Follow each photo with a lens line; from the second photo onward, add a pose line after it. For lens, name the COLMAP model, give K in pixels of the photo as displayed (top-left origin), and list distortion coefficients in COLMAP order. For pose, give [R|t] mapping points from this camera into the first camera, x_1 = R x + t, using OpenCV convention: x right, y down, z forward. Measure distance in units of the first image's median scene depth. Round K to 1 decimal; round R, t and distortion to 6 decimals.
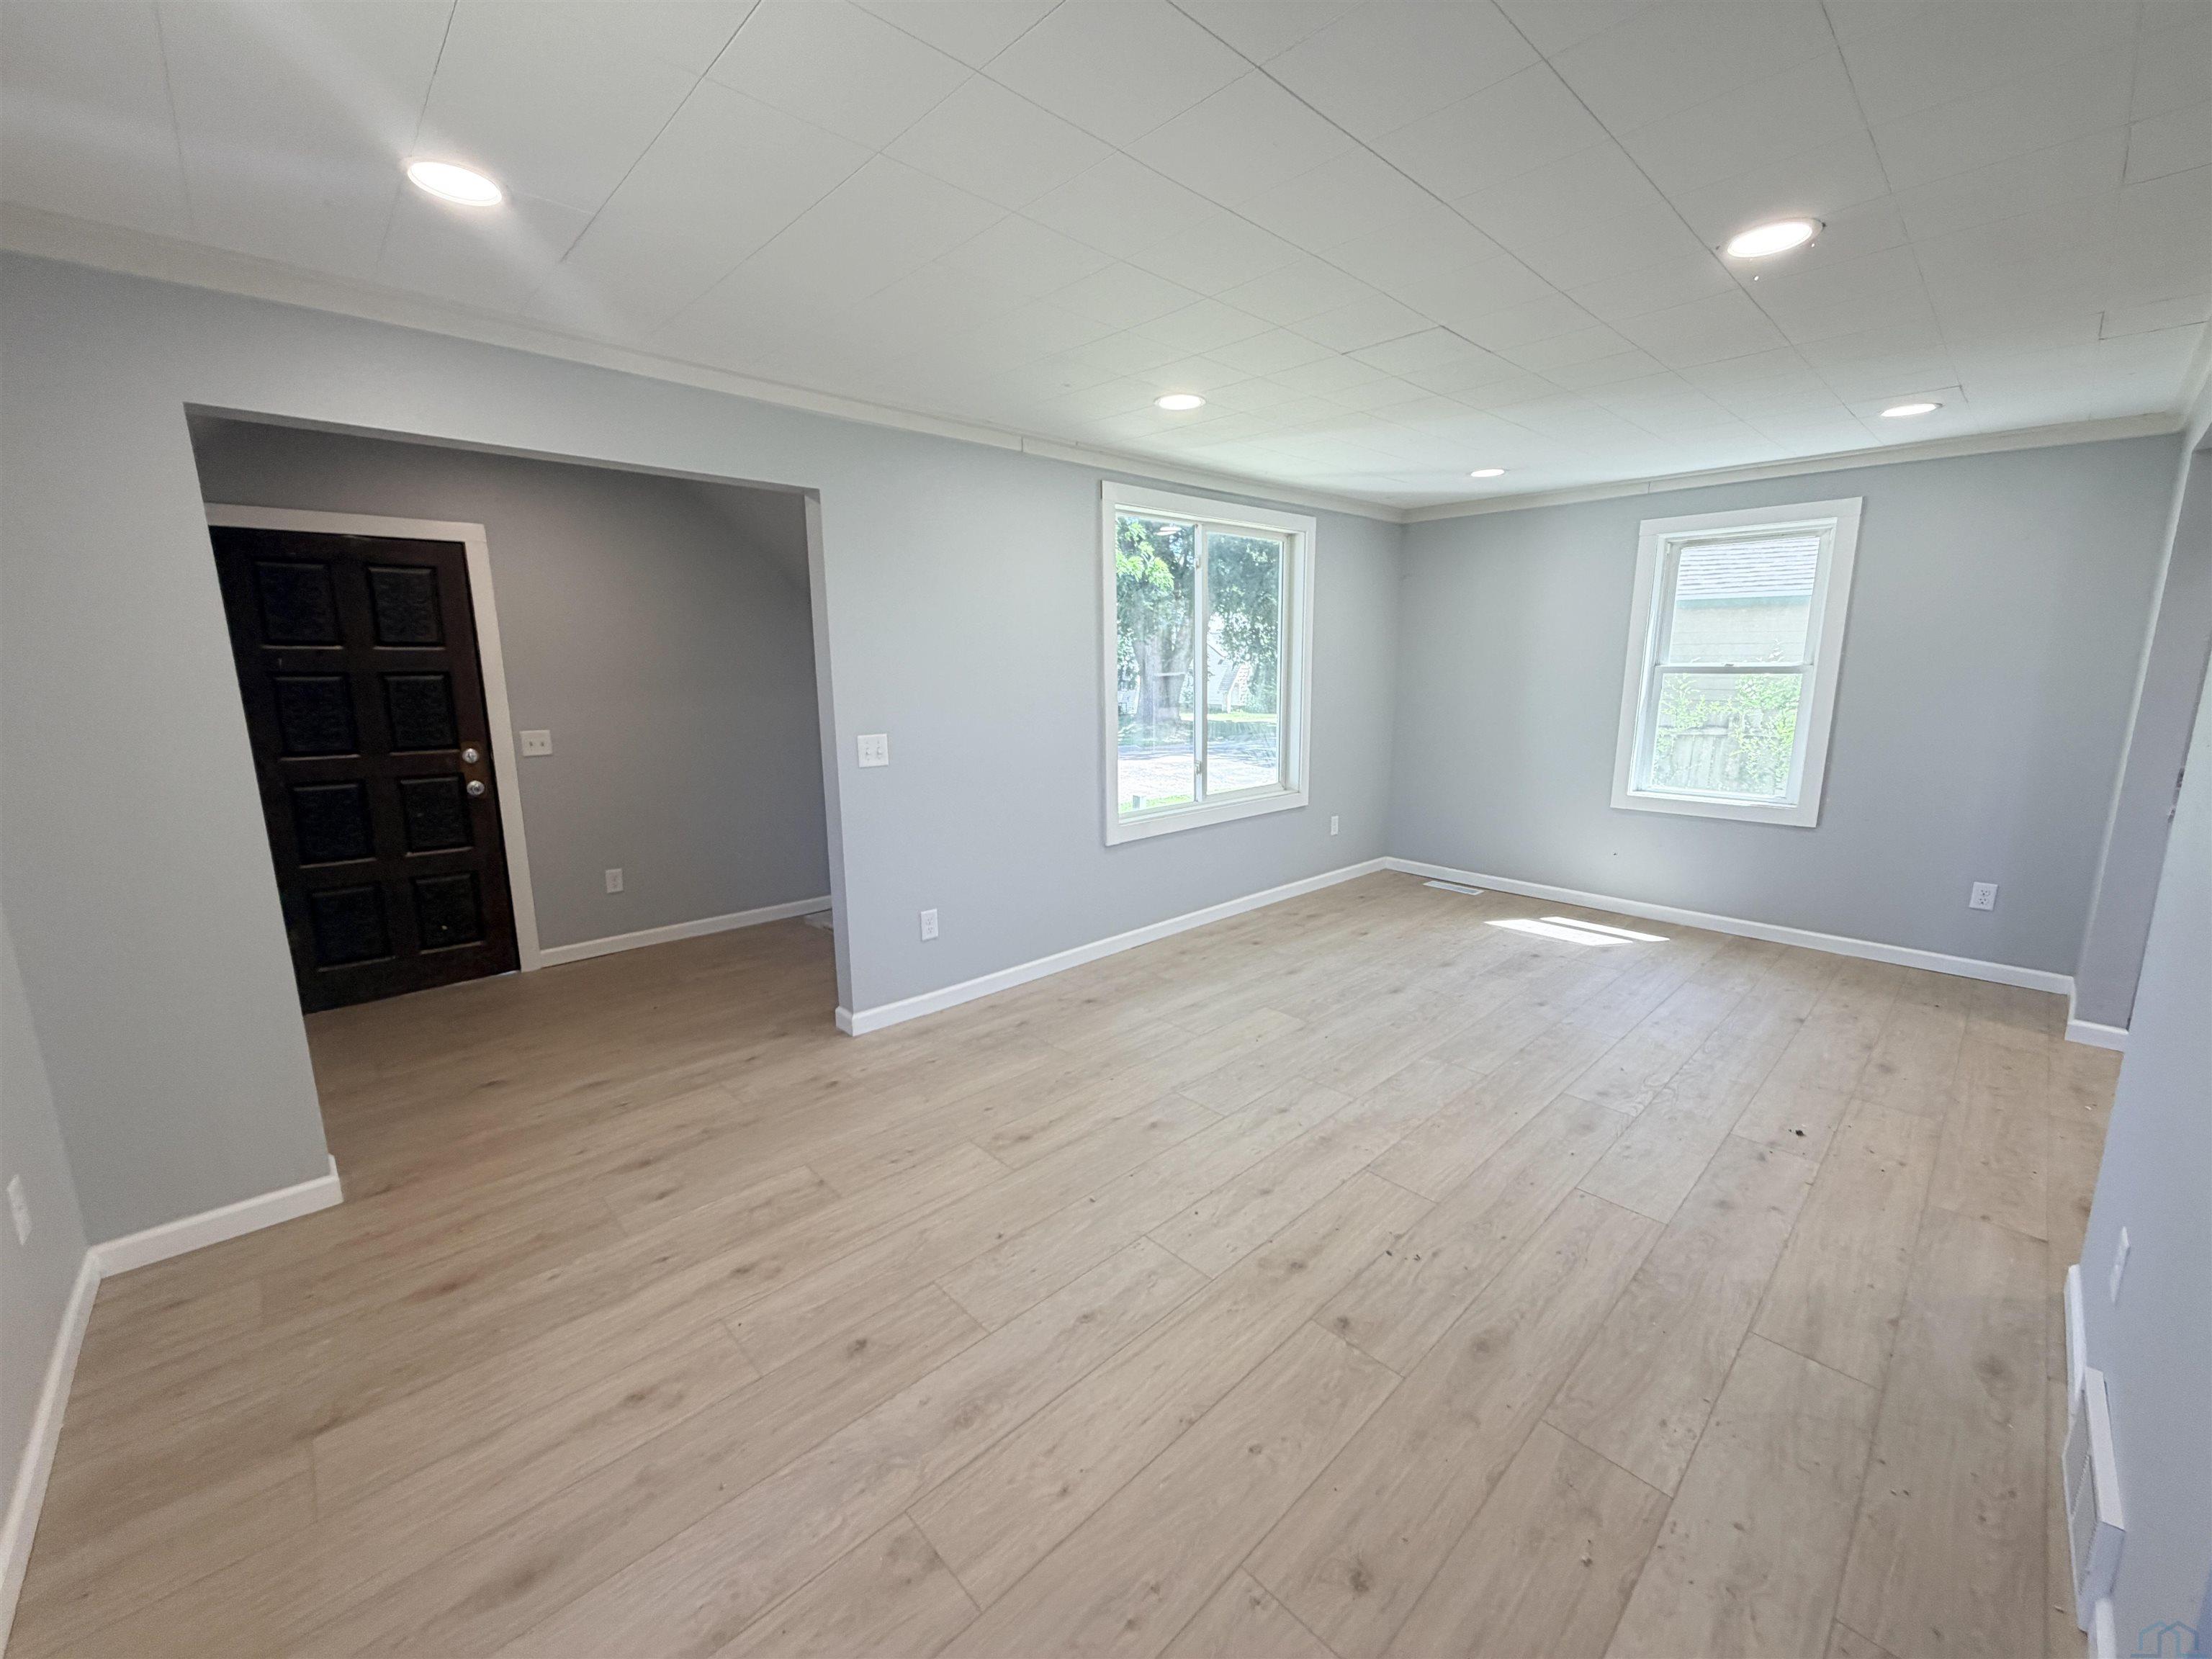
lens RADIAL K [[875.9, 0, 1104.2], [0, 875.9, 829.9], [0, 0, 1]] dist [0.000814, -0.000498]
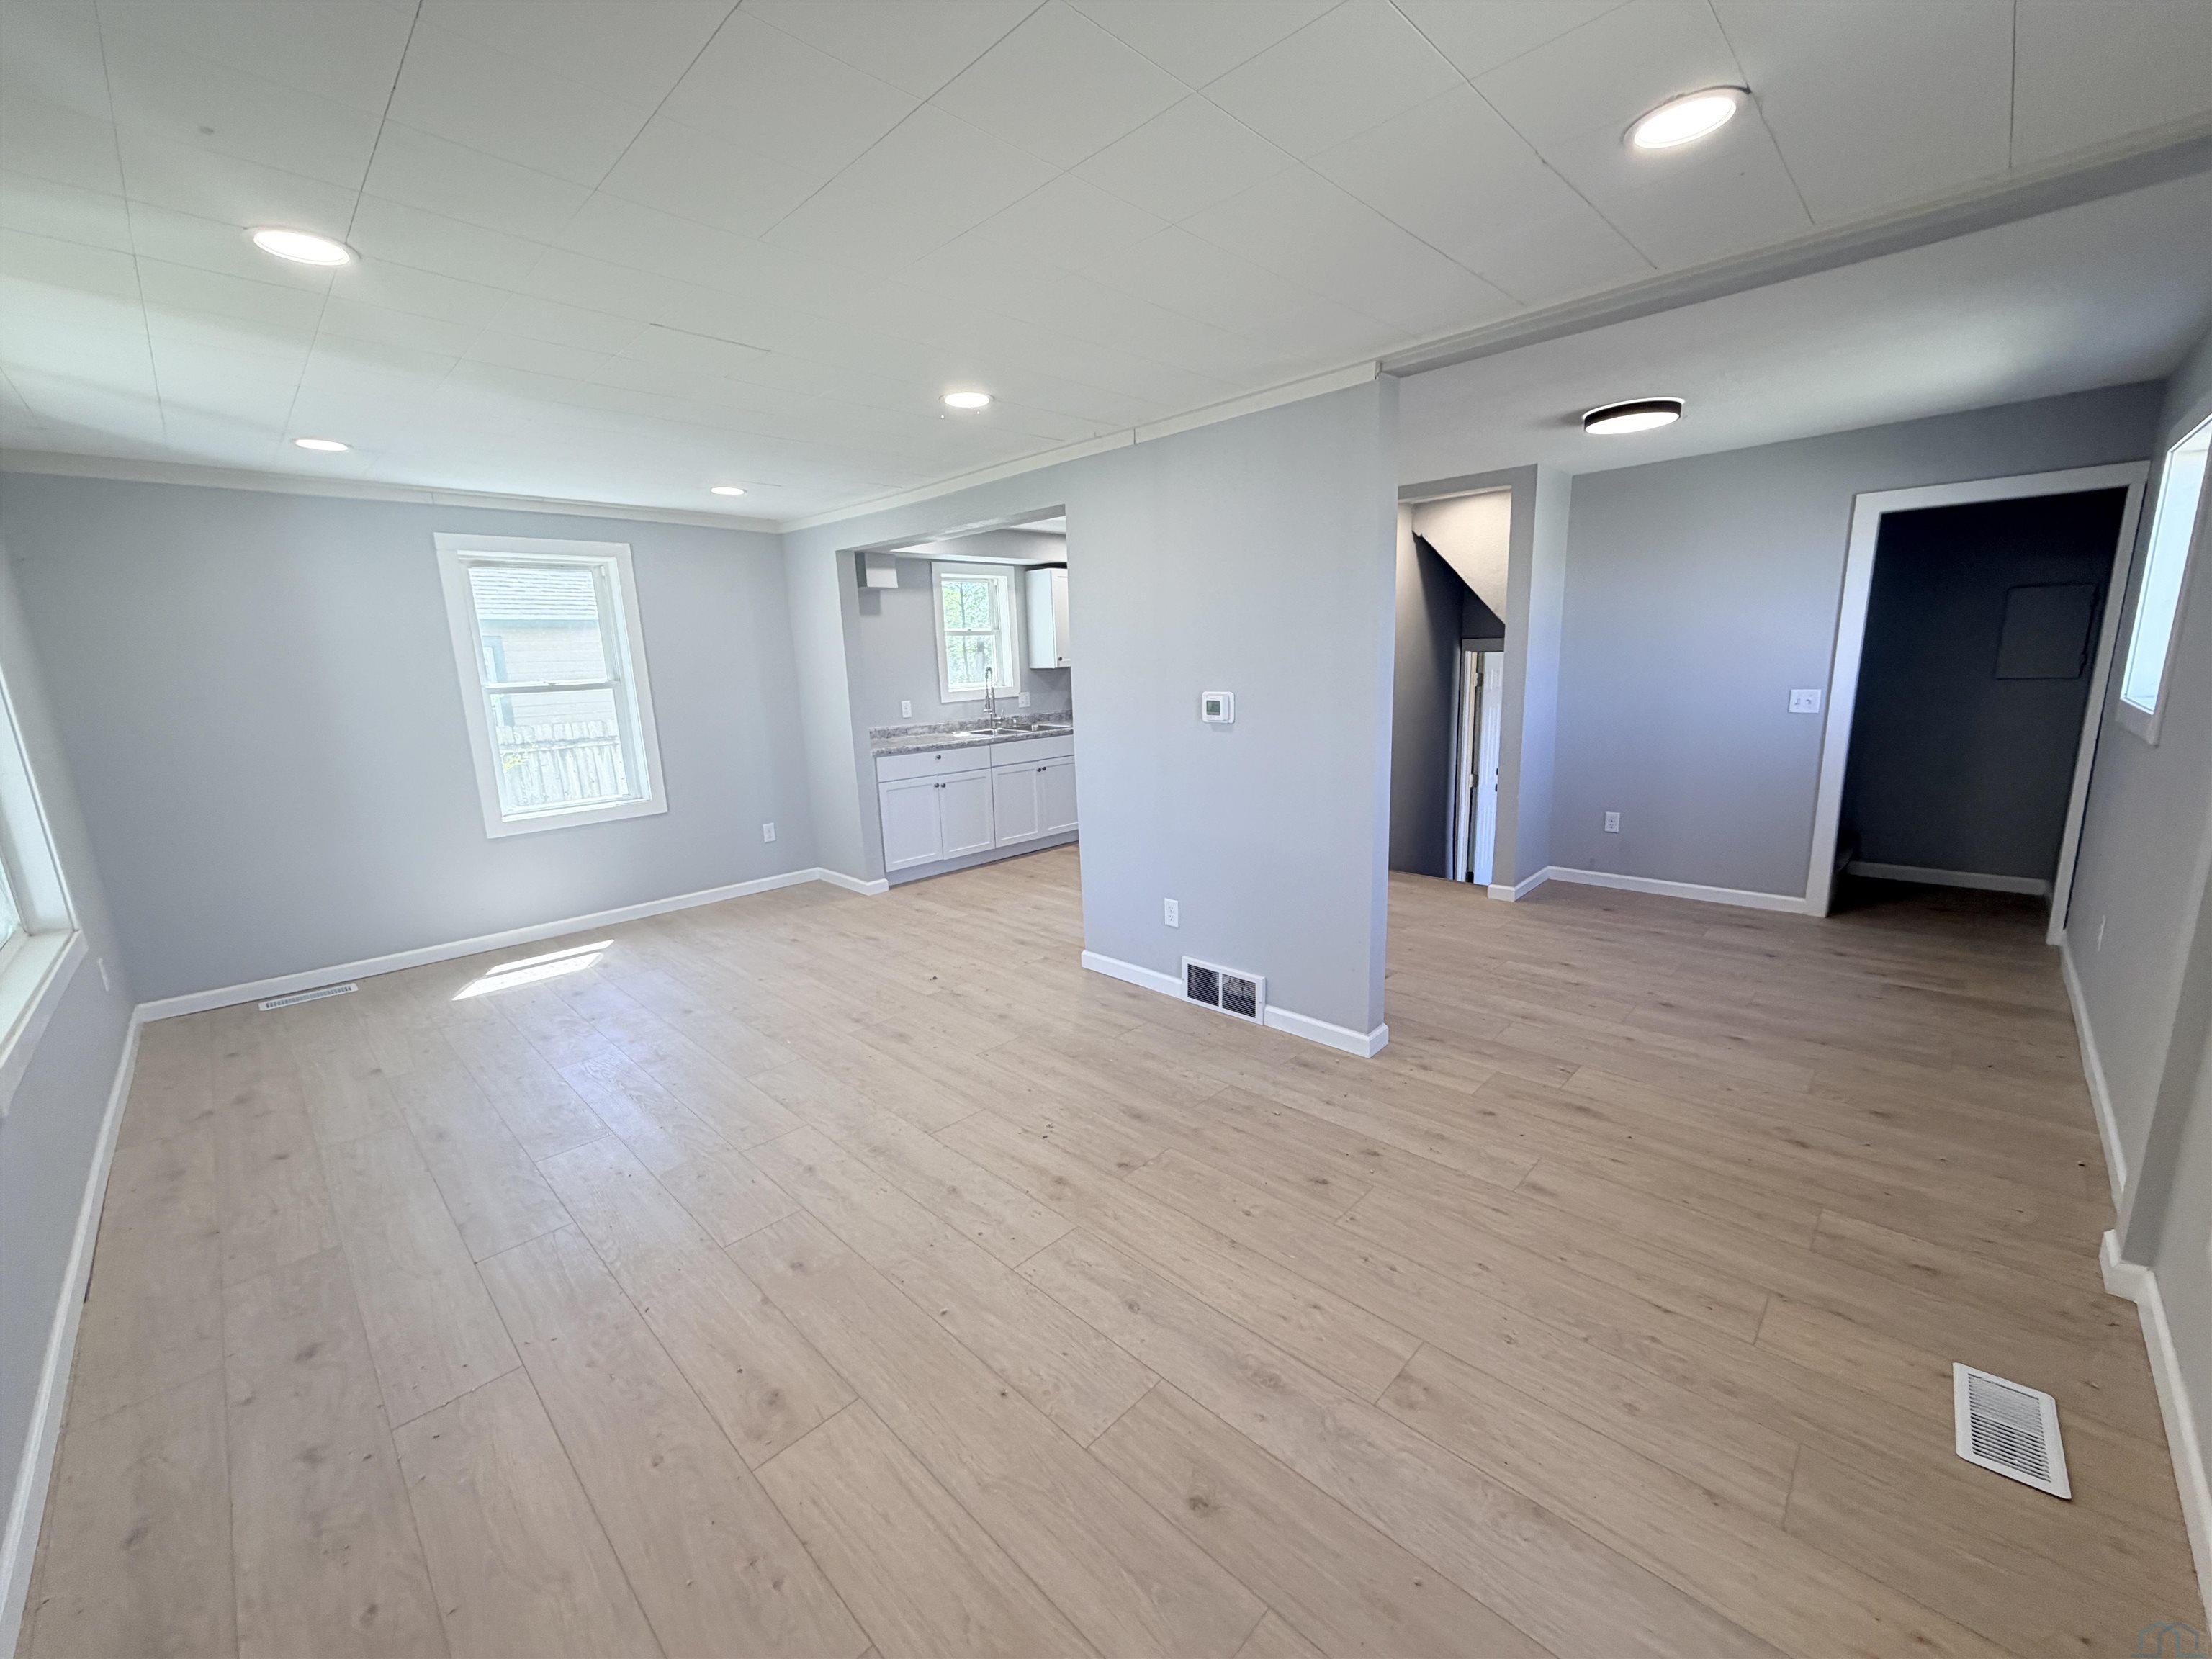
lens RADIAL K [[875.9, 0, 1101.0], [0, 875.9, 828.7], [0, 0, 1]] dist [0.000814, -0.000498]
pose [[-0.034078, -0.190345, 0.981126, -0.498463], [0.221895, 0.955753, 0.193130, -0.099361], [-0.974475, 0.224289, 0.009667, 0.488979]]
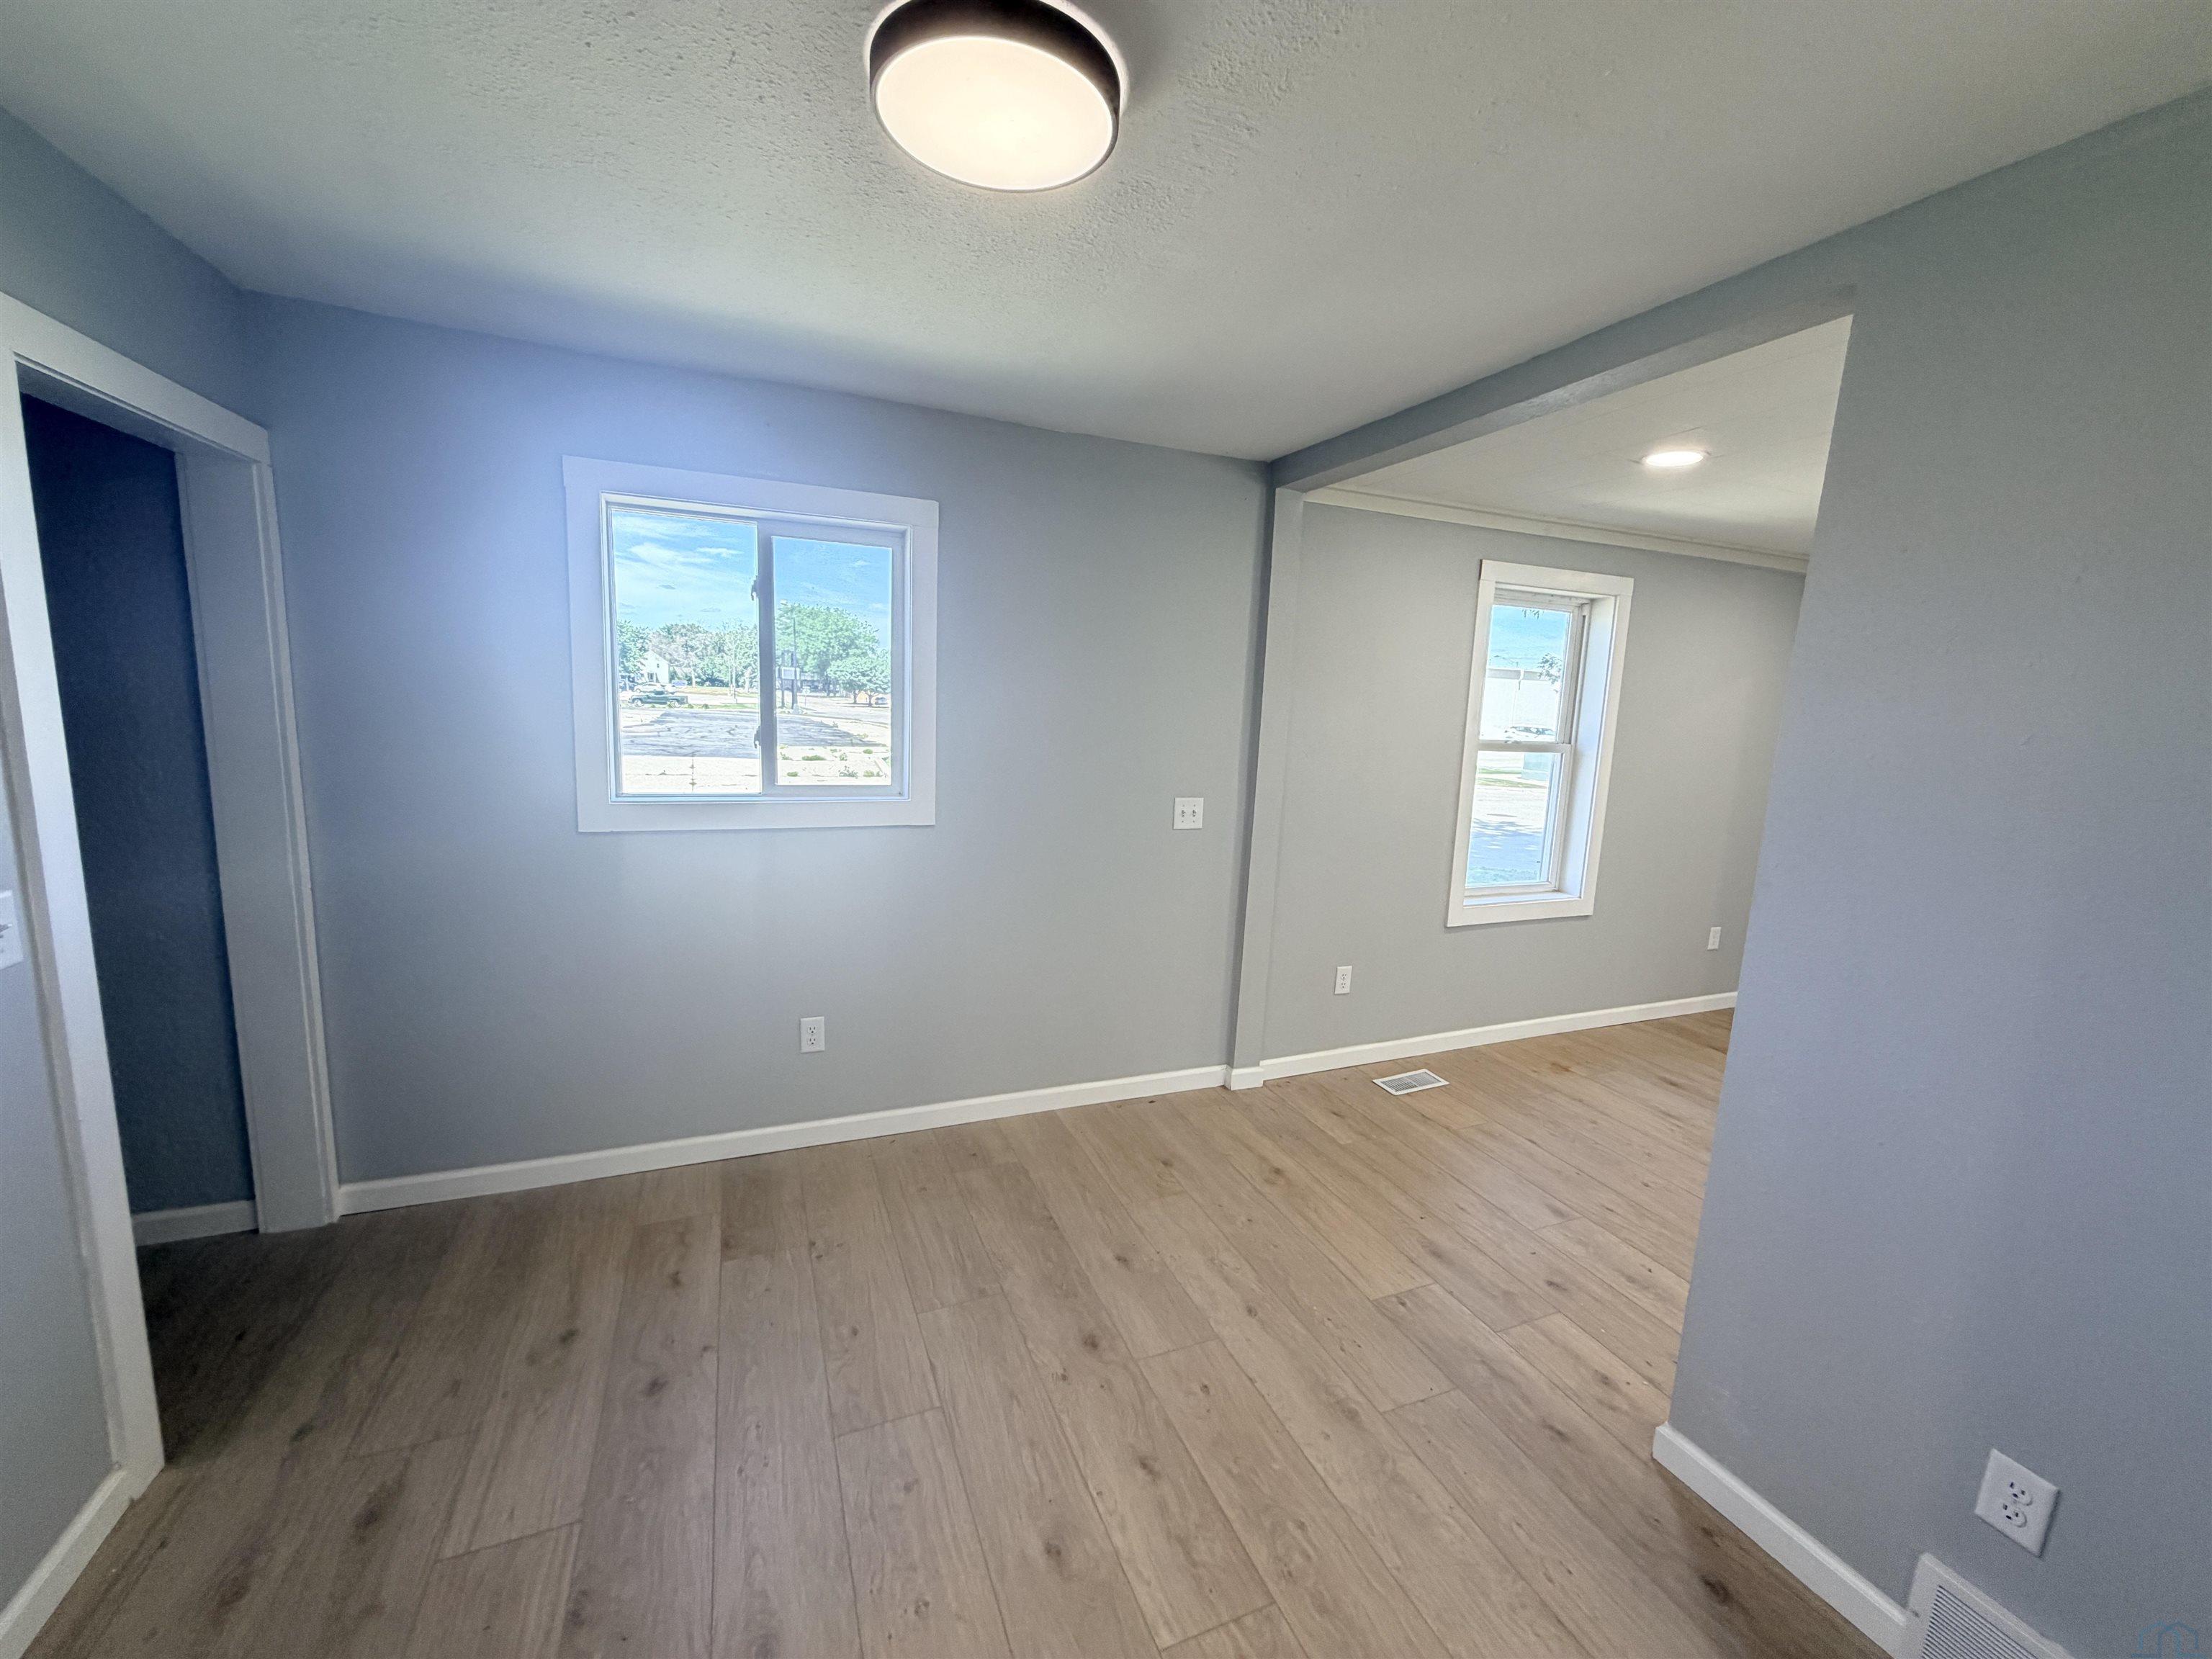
lens RADIAL K [[875.9, 0, 1098.0], [0, 875.9, 825.6], [0, 0, 1]] dist [0.000814, -0.000498]
pose [[-0.364109, 0.125715, -0.922833, 0.903175], [-0.210442, 0.954118, 0.213008, -0.035100], [0.907270, 0.271760, -0.320947, 0.021988]]
